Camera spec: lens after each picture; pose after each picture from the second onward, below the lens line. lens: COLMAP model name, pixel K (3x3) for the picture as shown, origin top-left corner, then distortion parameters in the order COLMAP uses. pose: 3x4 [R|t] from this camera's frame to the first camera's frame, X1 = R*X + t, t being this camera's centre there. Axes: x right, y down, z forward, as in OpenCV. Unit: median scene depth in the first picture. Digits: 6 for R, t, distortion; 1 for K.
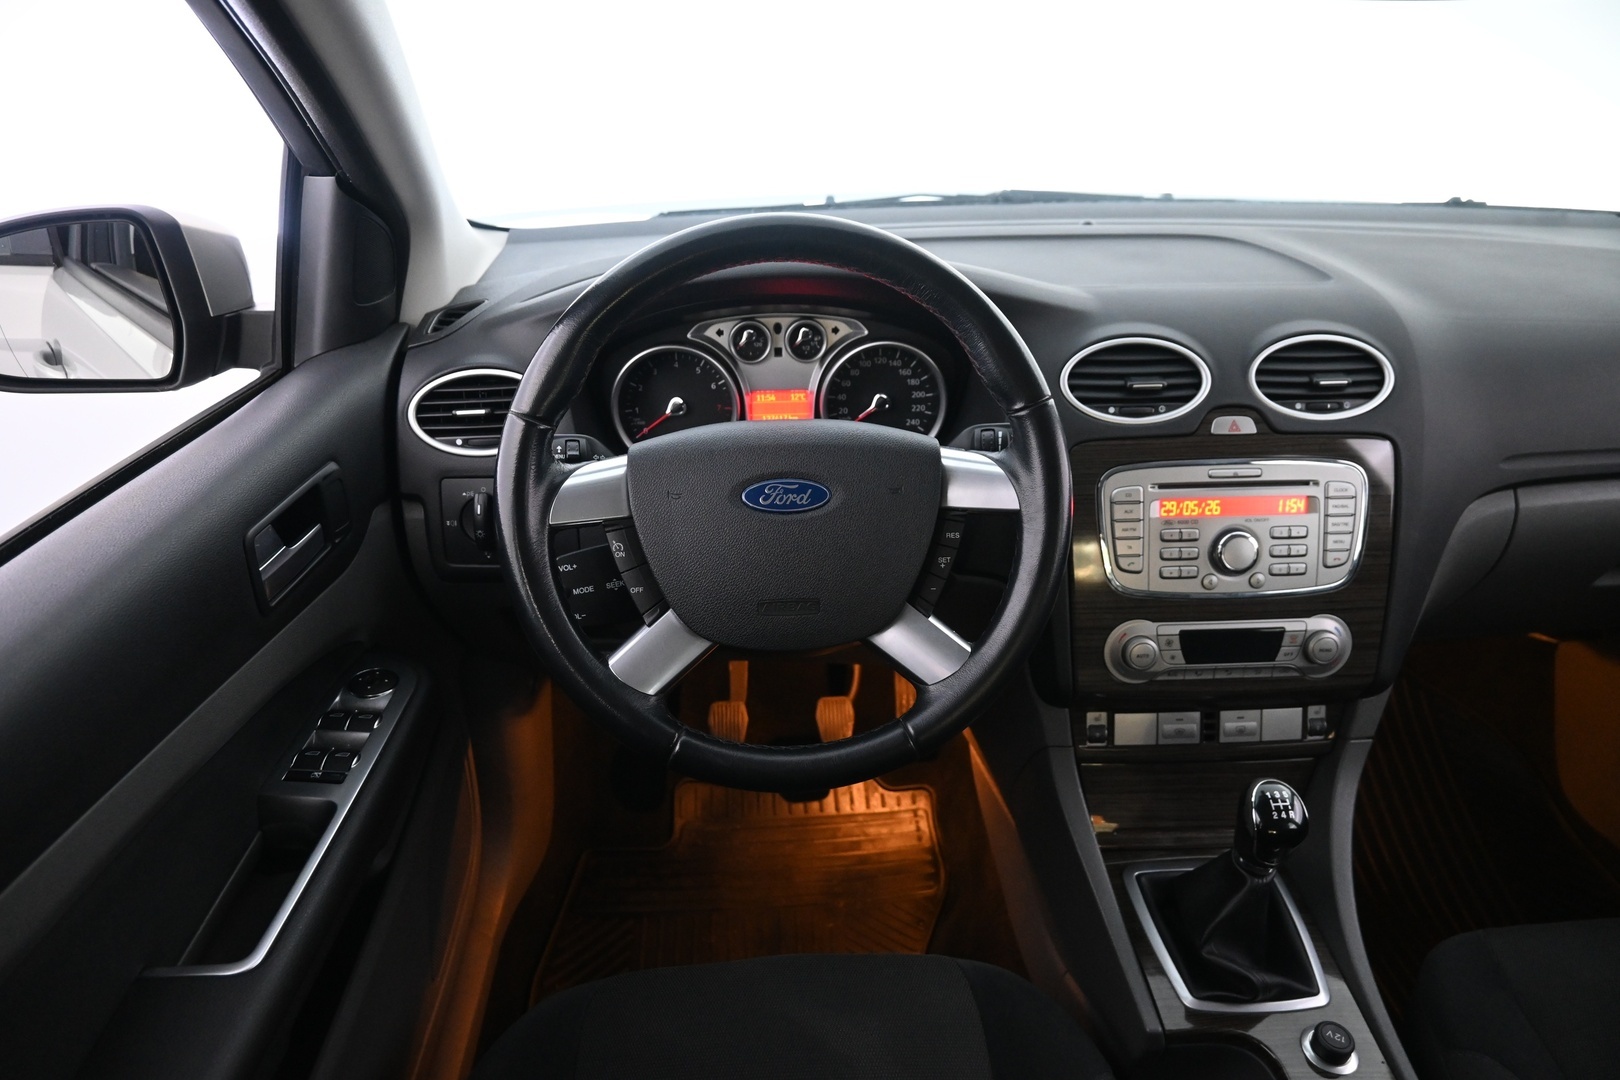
lens RADIAL K [[1074.6, 0, 810.0], [0, 1074.6, 540.0], [0, 0, 1]] dist [-0.037451, -0.001371]
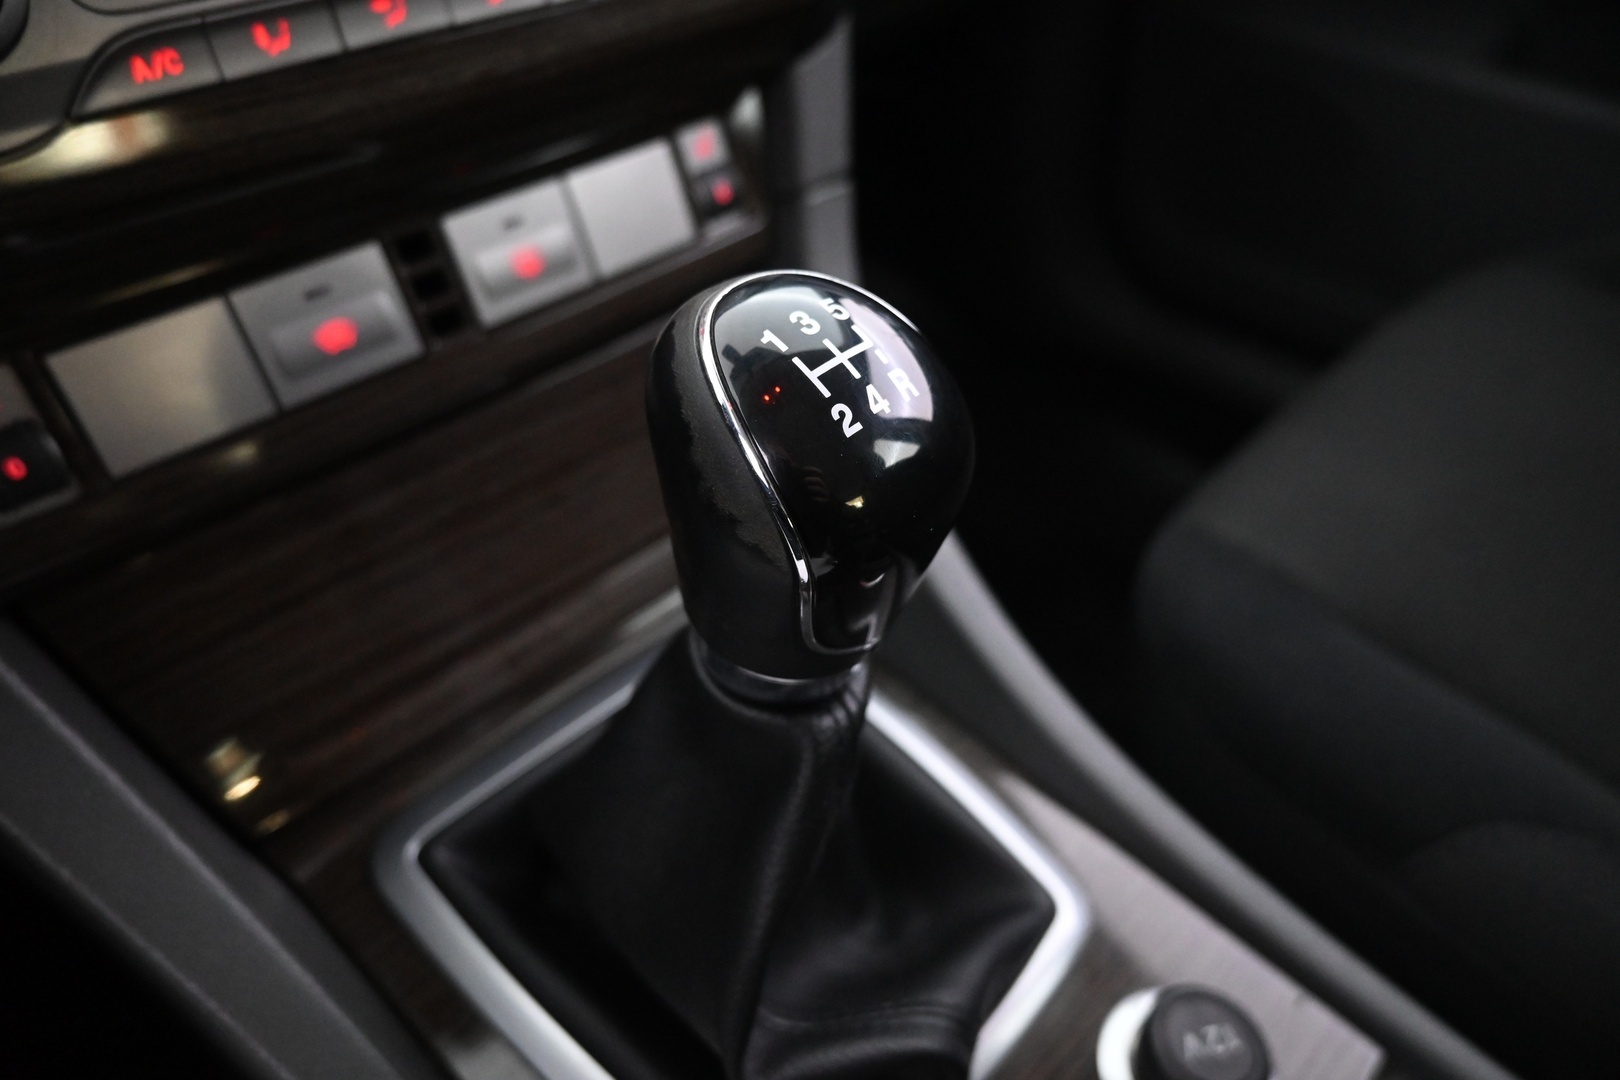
lens RADIAL K [[1074.6, 0, 810.0], [0, 1074.6, 540.0], [0, 0, 1]] dist [-0.037451, -0.001371]
pose [[0.725511, -0.442975, 0.526694, 0.265488], [0.311359, 0.893780, 0.322821, 0.175438], [-0.613751, -0.070219, 0.786371, 0.703375]]
